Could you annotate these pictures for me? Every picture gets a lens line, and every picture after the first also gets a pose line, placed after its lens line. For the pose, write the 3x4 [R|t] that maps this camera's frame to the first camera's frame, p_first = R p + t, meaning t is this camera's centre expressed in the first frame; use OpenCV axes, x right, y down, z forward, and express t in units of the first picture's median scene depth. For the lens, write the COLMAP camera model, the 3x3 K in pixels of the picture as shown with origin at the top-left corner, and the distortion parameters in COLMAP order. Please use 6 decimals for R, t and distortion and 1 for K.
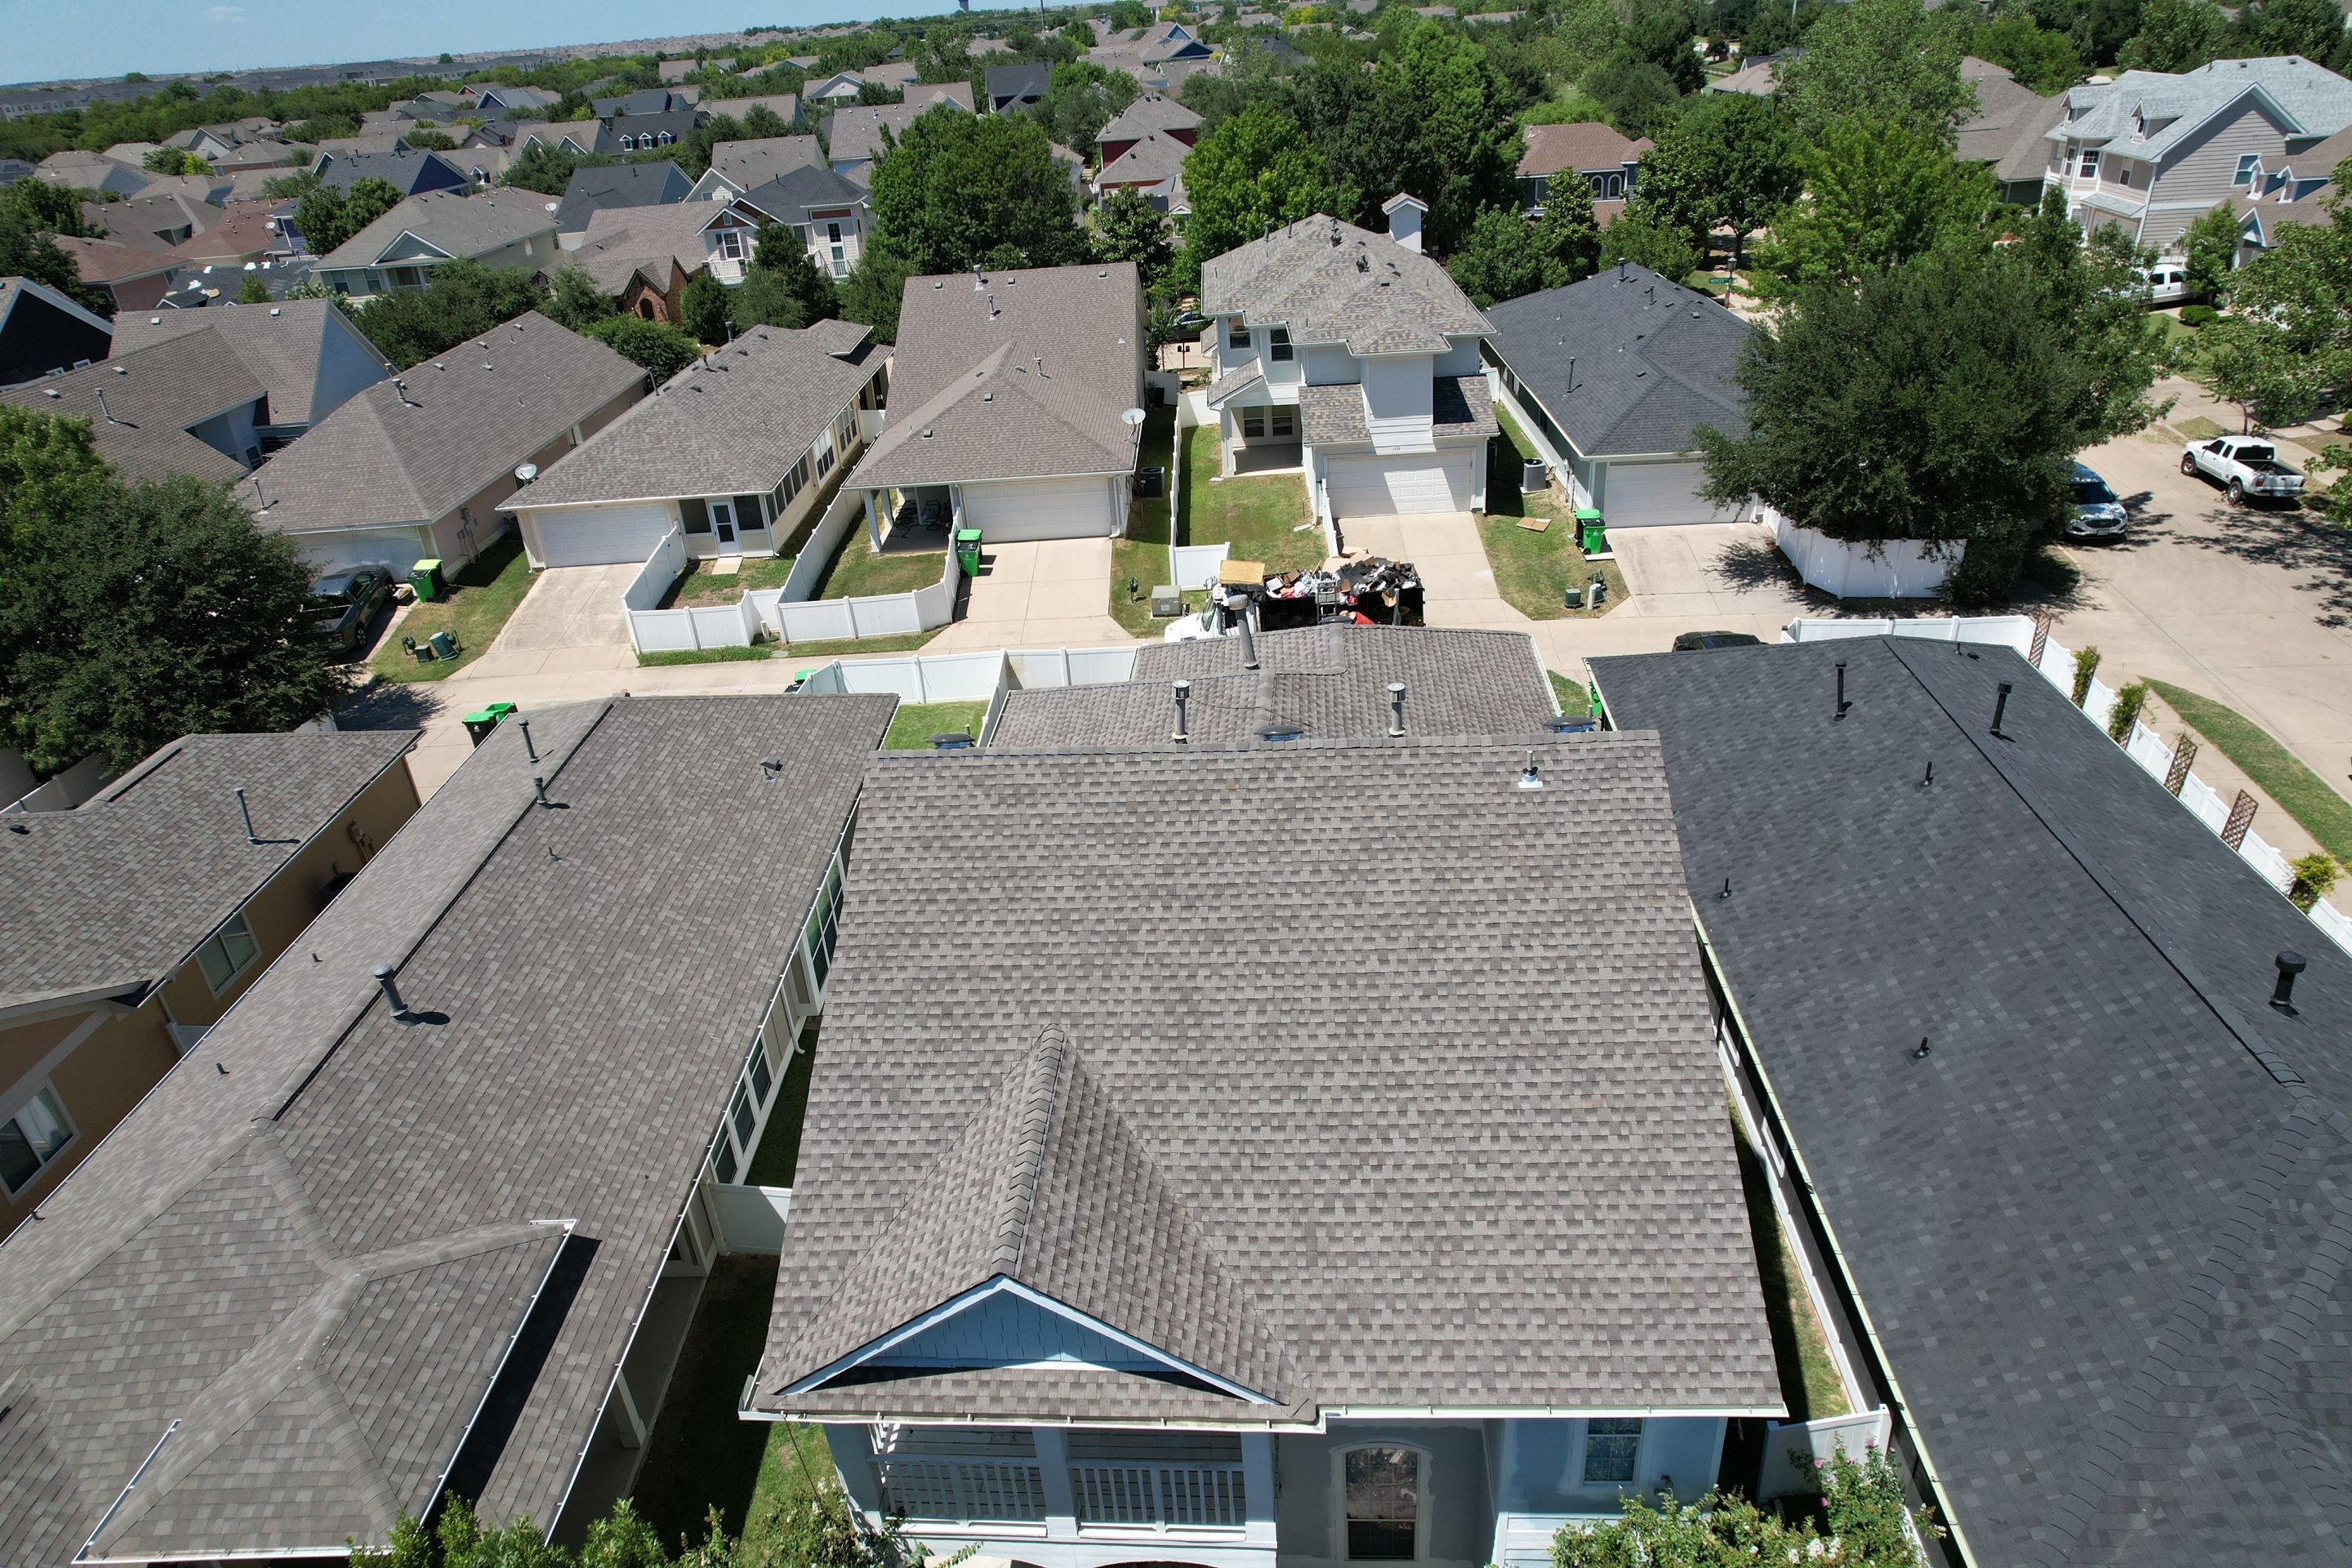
lens RADIAL K [[1498.8, 0, 1175.2], [0, 1498.8, 792.9], [0, 0, 1]] dist [-0.083027, 0.068730]
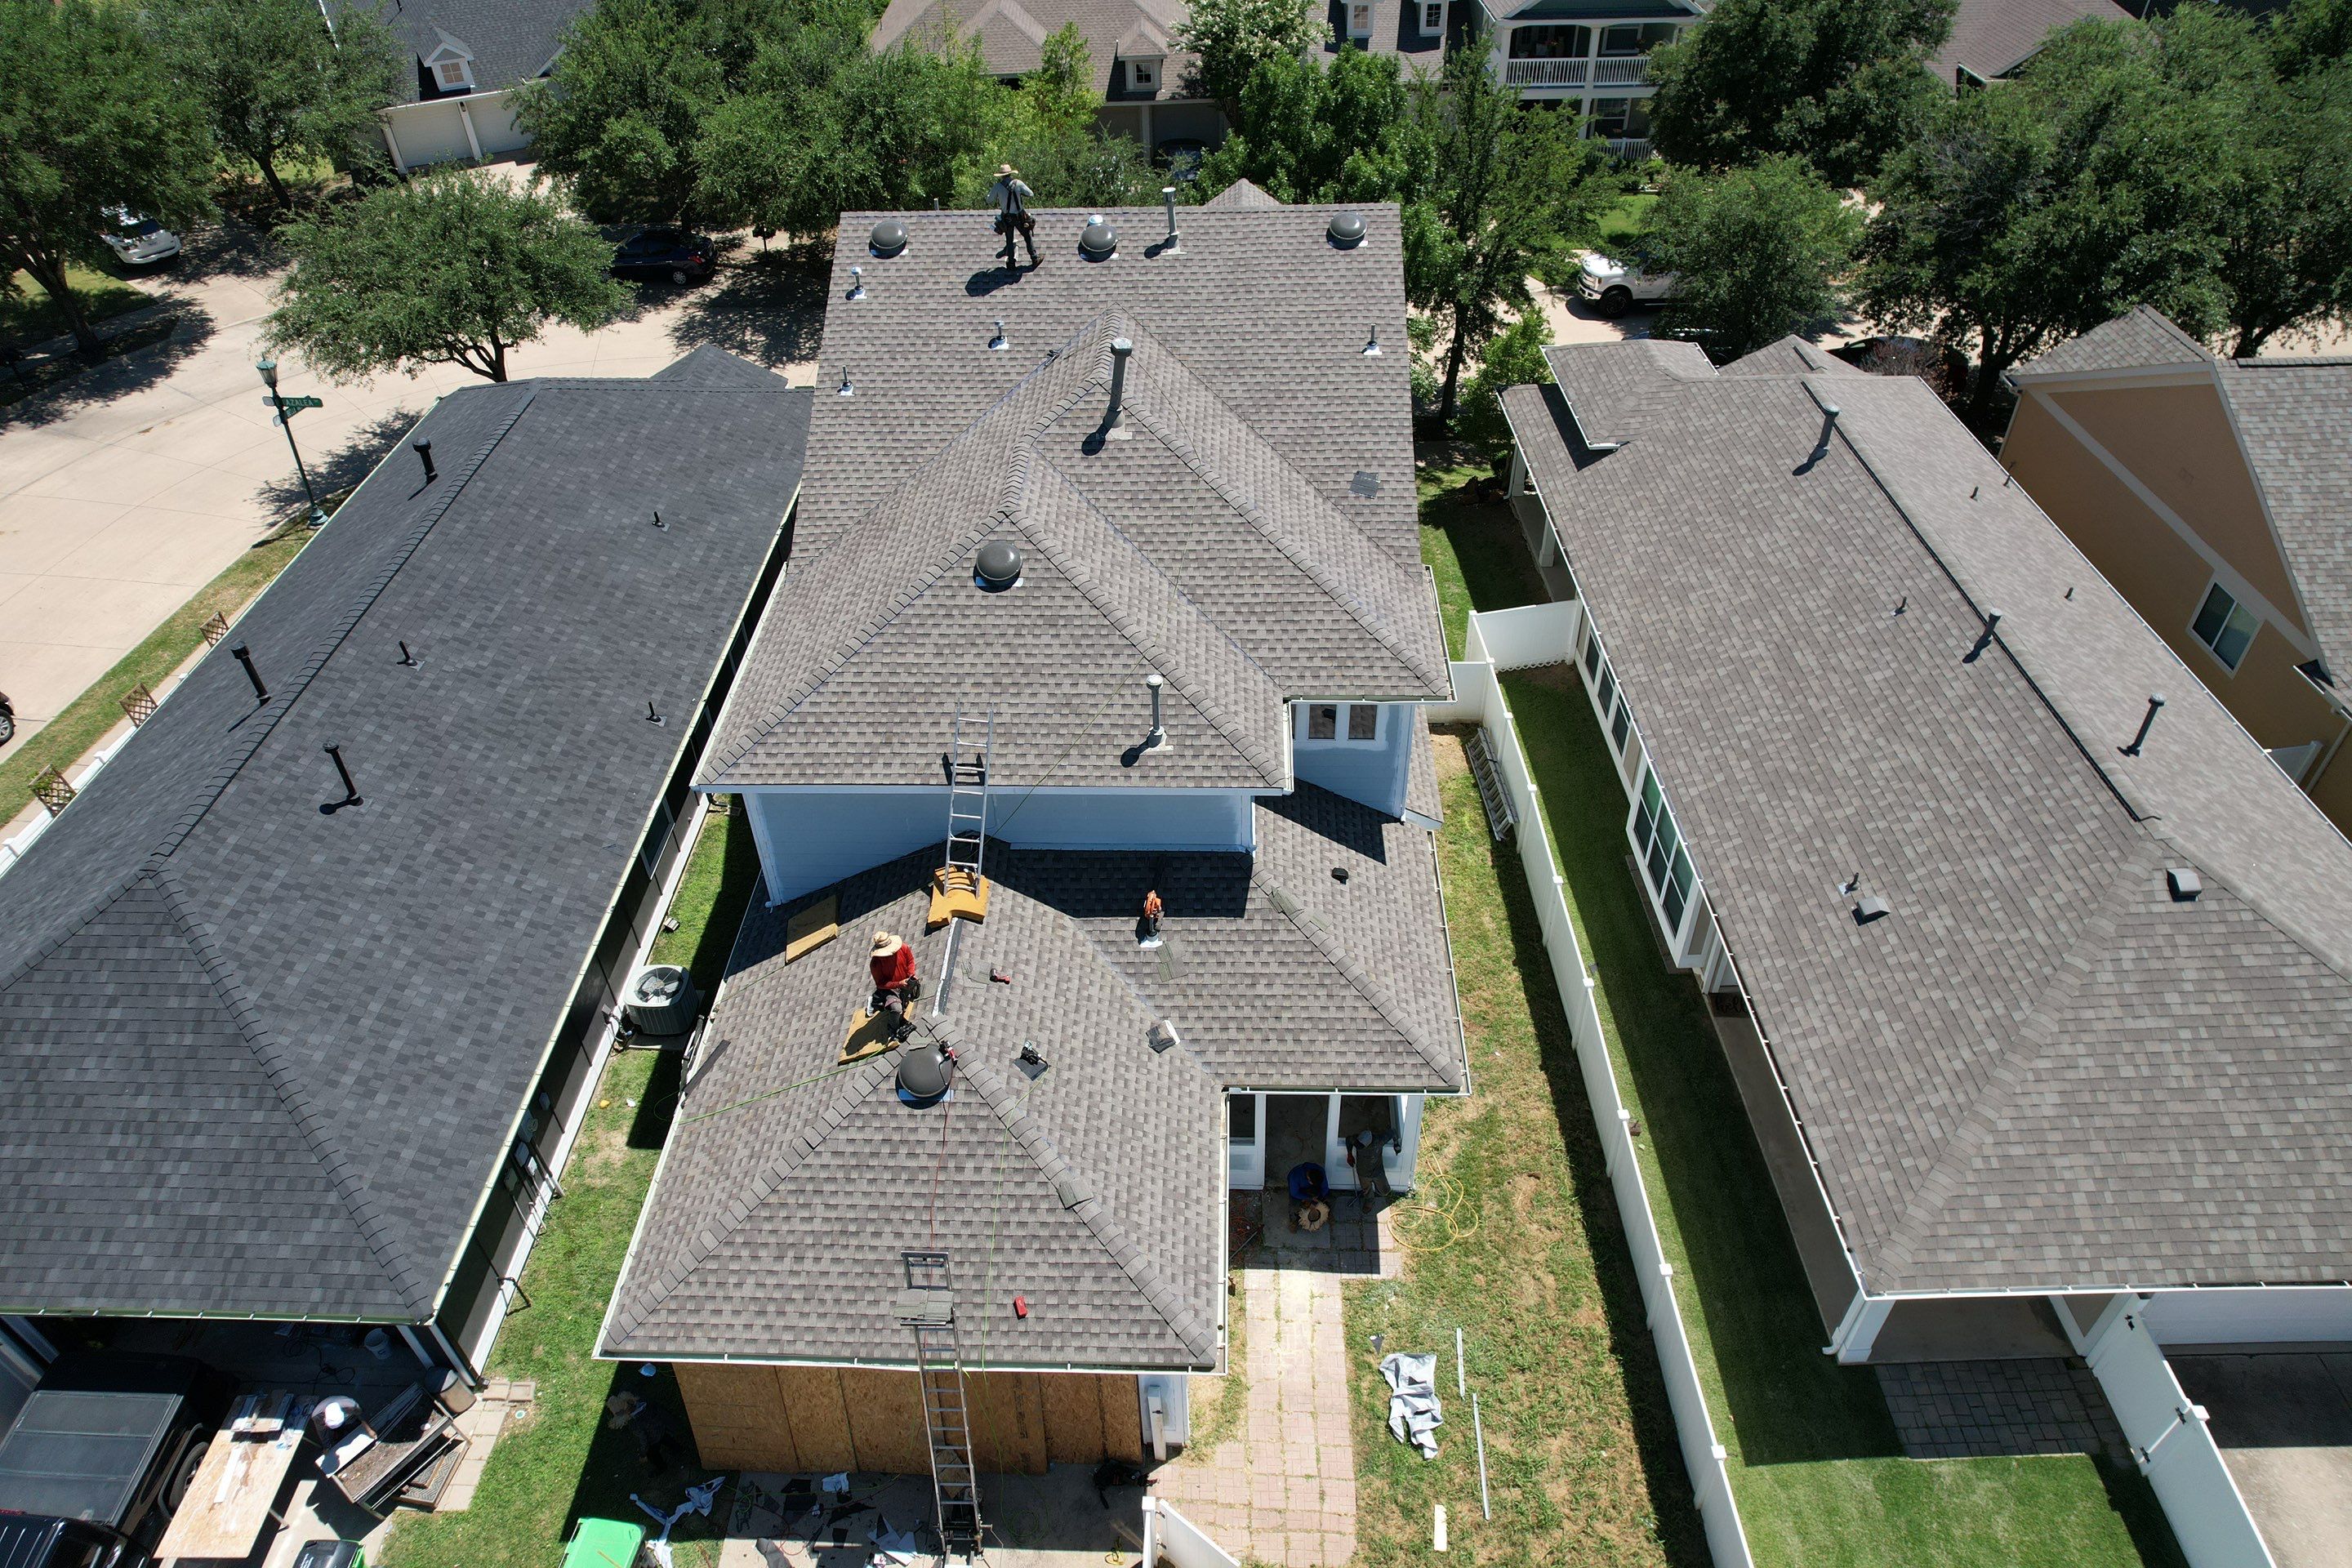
lens RADIAL K [[1505.0, 0, 1175.1], [0, 1505.0, 787.7], [0, 0, 1]] dist [-0.086390, 0.080026]
pose [[-0.995198, 0.093270, 0.029690, 0.004708], [0.061690, 0.362168, 0.930069, -0.599363], [0.075995, 0.927434, -0.366183, 1.064247]]
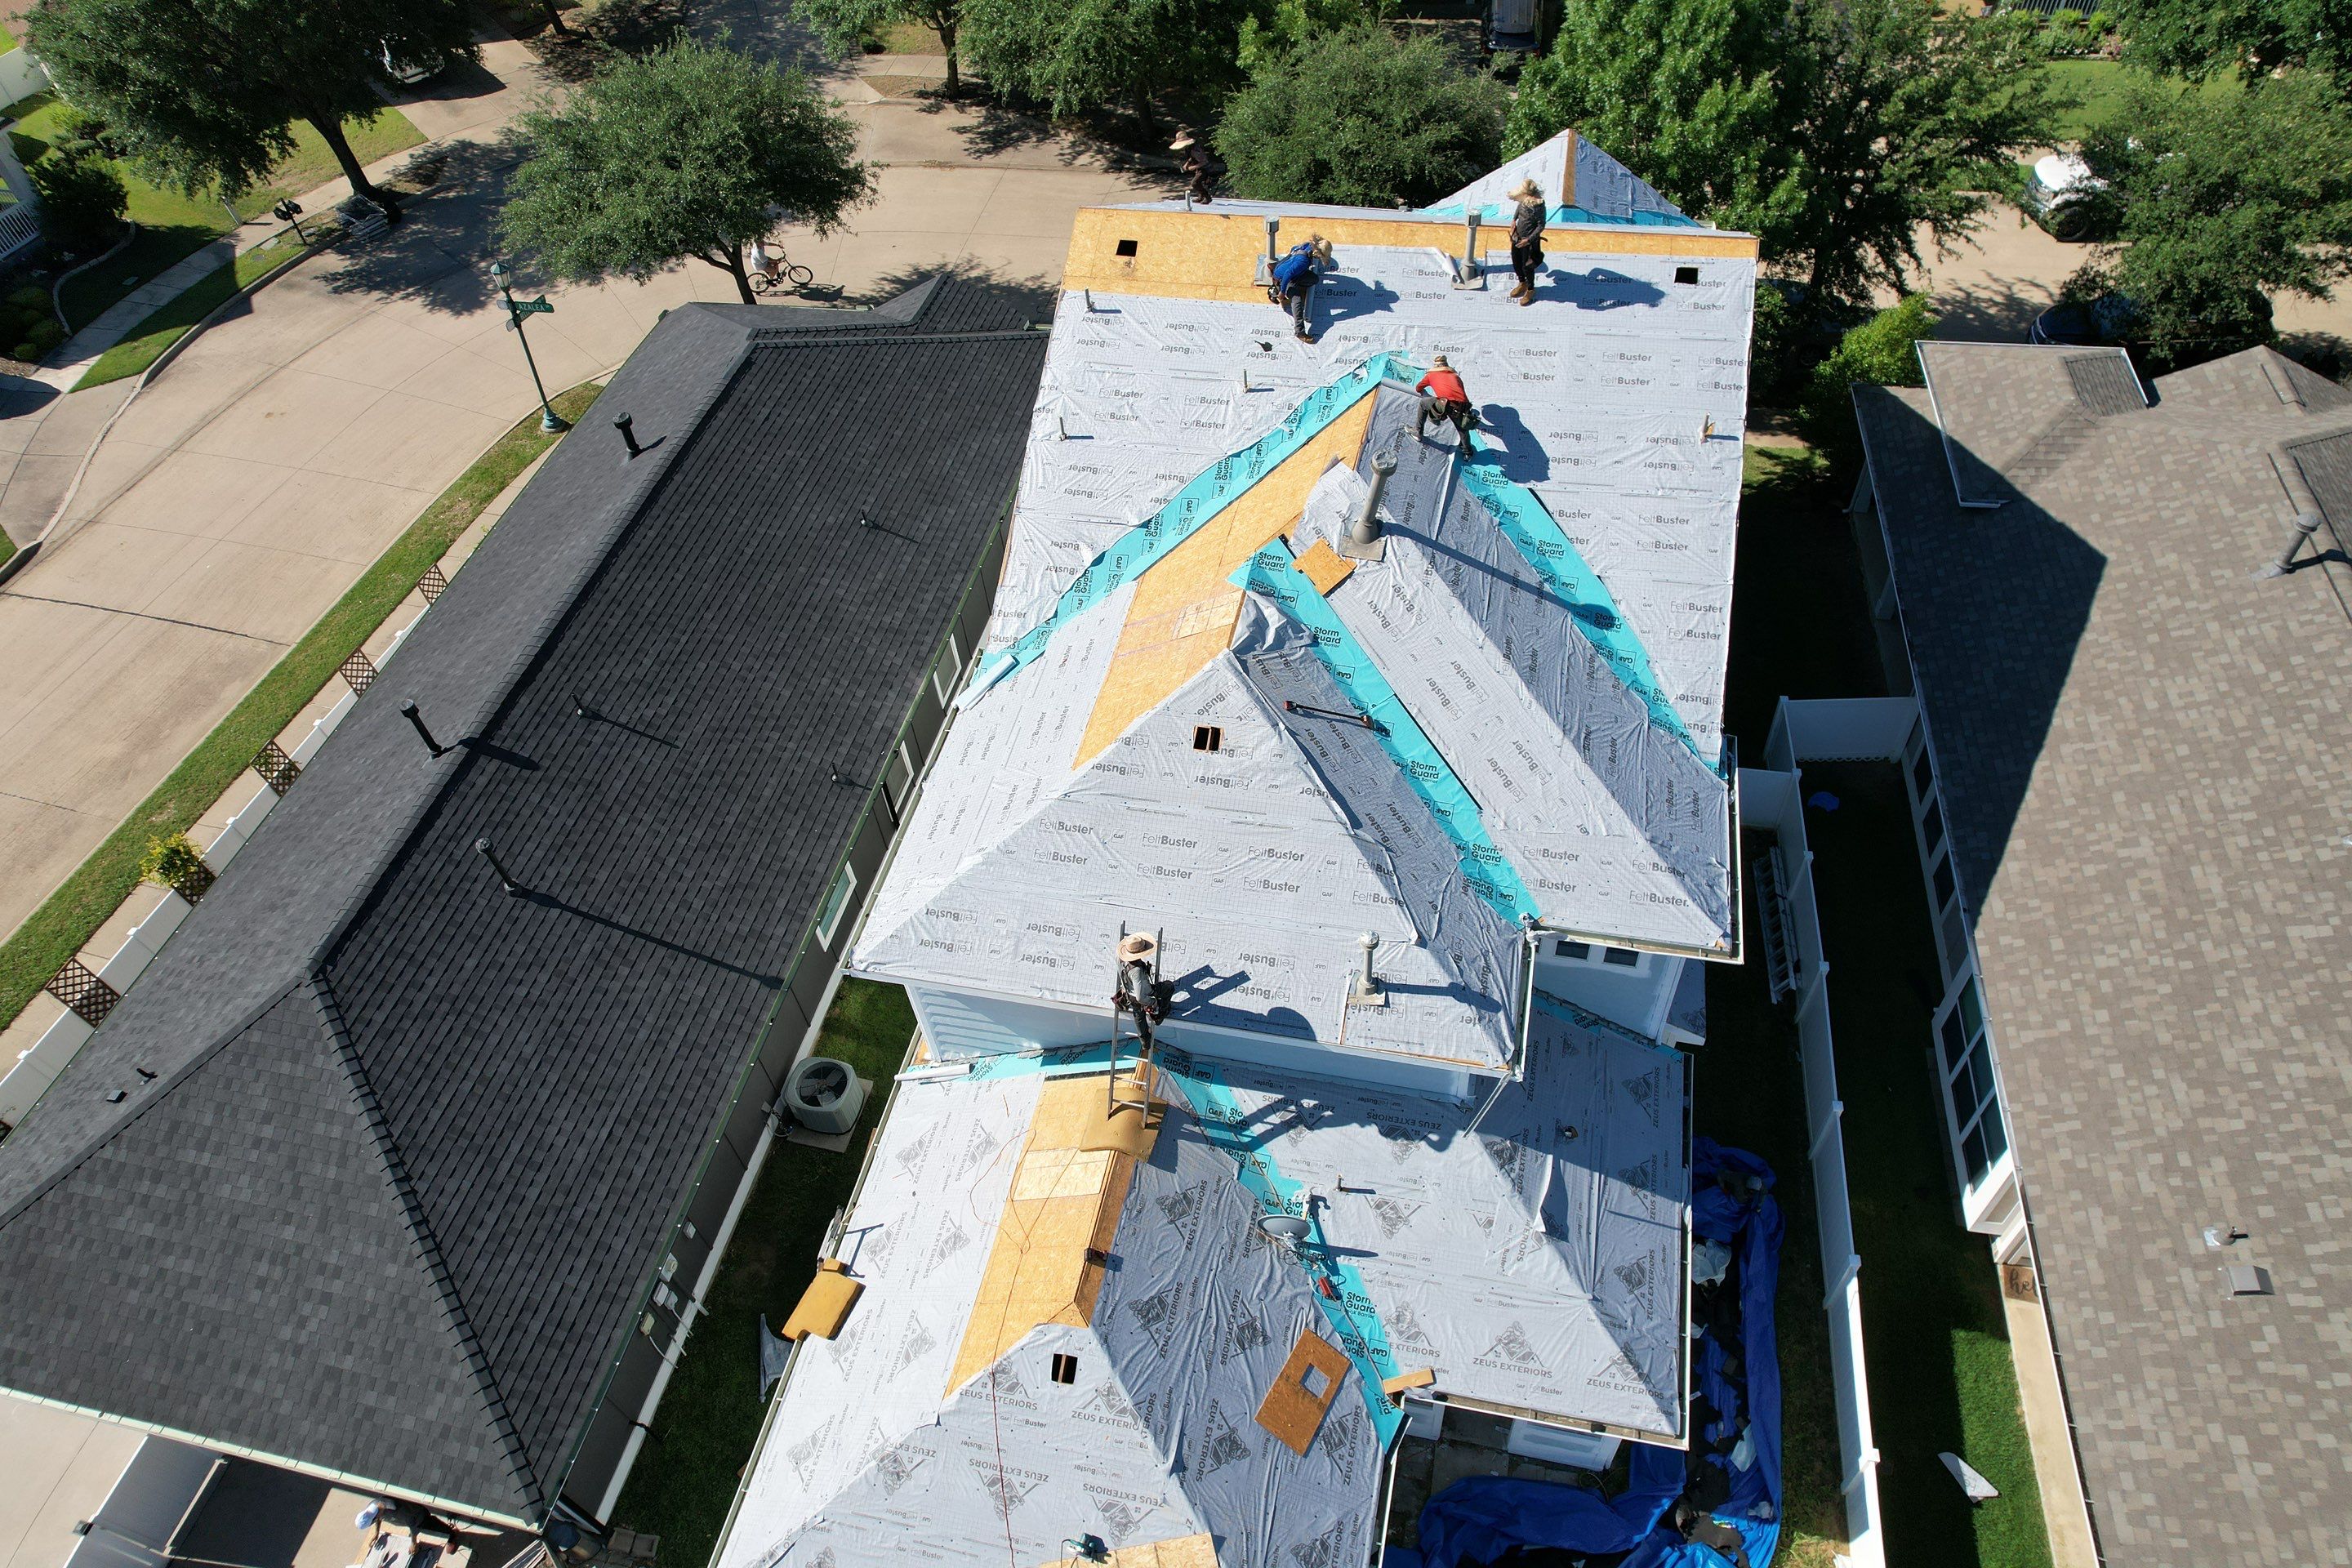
lens RADIAL K [[1505.0, 0, 1175.1], [0, 1505.0, 787.7], [0, 0, 1]] dist [-0.086390, 0.080026]
pose [[-0.978247, -0.021805, 0.206295, -0.010506], [0.196122, 0.226835, 0.953982, -0.560998], [-0.067596, 0.973689, -0.217624, 0.886796]]
